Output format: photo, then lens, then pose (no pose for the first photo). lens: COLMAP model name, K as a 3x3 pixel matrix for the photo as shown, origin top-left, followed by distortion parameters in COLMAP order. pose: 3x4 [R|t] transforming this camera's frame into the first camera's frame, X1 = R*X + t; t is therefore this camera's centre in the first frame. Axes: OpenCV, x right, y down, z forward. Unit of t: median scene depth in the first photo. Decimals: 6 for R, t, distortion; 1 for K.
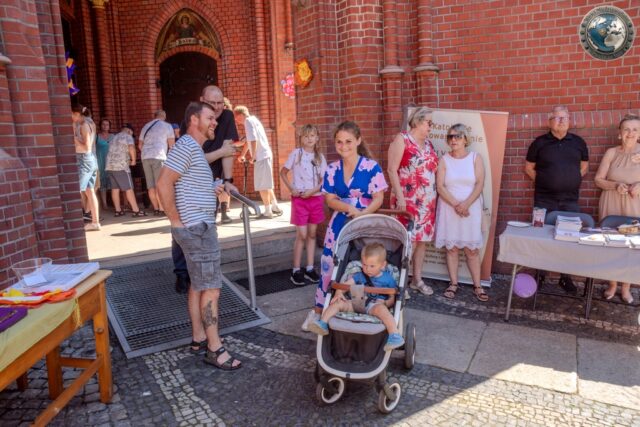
lens RADIAL K [[505.6, 0, 307.5], [0, 505.6, 207.6], [0, 0, 1]] dist [-0.130457, 0.097152]
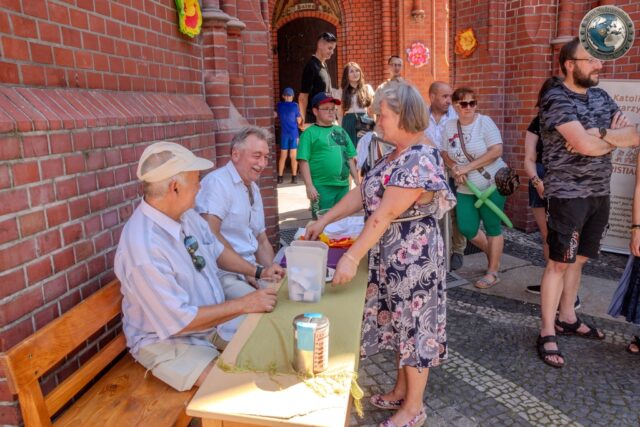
lens RADIAL K [[520.5, 0, 319.6], [0, 520.5, 202.8], [0, 0, 1]] dist [-0.054812, 0.027680]
pose [[0.993323, 0.039698, -0.108325, -0.100391], [-0.035130, 0.998424, 0.043763, 0.009036], [0.109892, -0.039666, 0.993152, -0.036685]]
